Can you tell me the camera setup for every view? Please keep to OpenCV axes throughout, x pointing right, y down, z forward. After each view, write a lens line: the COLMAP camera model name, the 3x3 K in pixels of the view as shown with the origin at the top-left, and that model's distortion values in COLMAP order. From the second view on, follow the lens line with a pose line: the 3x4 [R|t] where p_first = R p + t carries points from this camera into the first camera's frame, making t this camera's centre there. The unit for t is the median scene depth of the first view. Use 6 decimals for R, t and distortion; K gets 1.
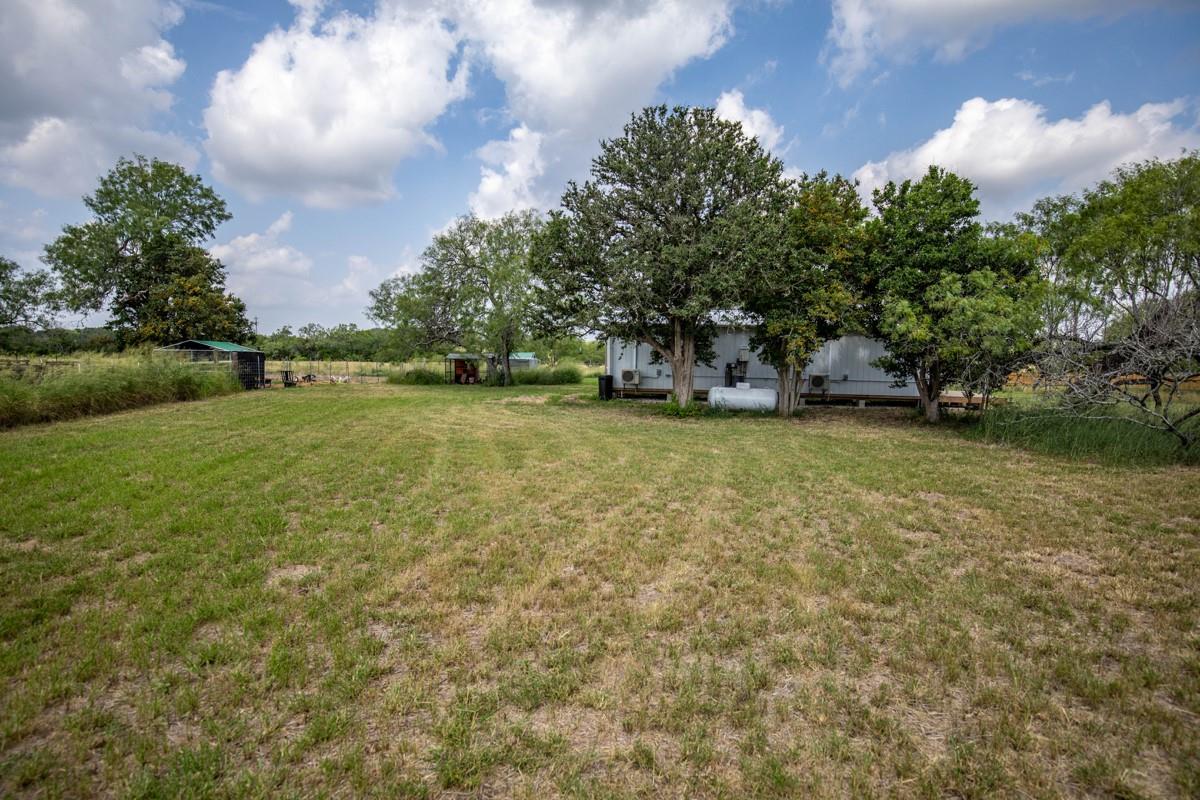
lens RADIAL K [[652.3, 0, 601.2], [0, 652.3, 398.7], [0, 0, 1]] dist [0.001843, 0.000341]
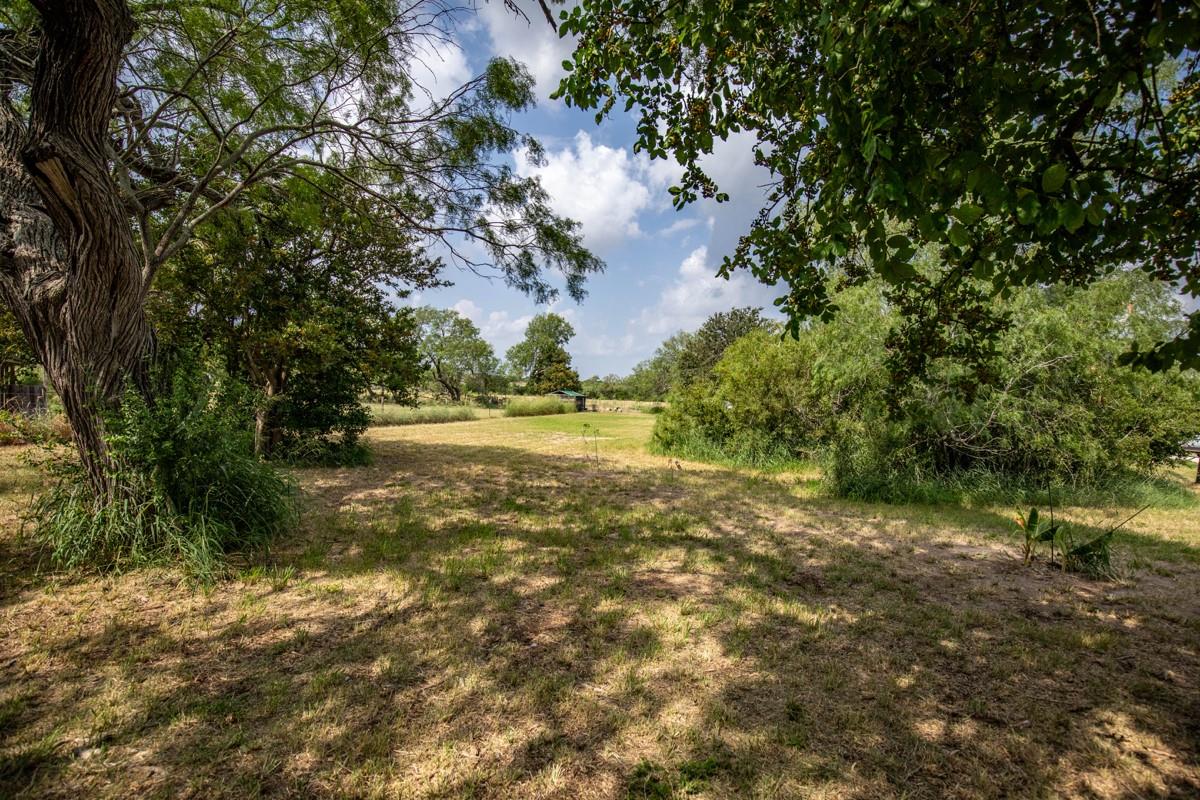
lens RADIAL K [[548.4, 0, 599.9], [0, 548.4, 399.3], [0, 0, 1]] dist [-0.002351, 0.000333]
pose [[0.904885, 0.025121, -0.424915, 0.311033], [-0.052160, 0.997278, -0.052119, 0.034123], [0.422449, 0.069325, 0.903732, -0.644699]]
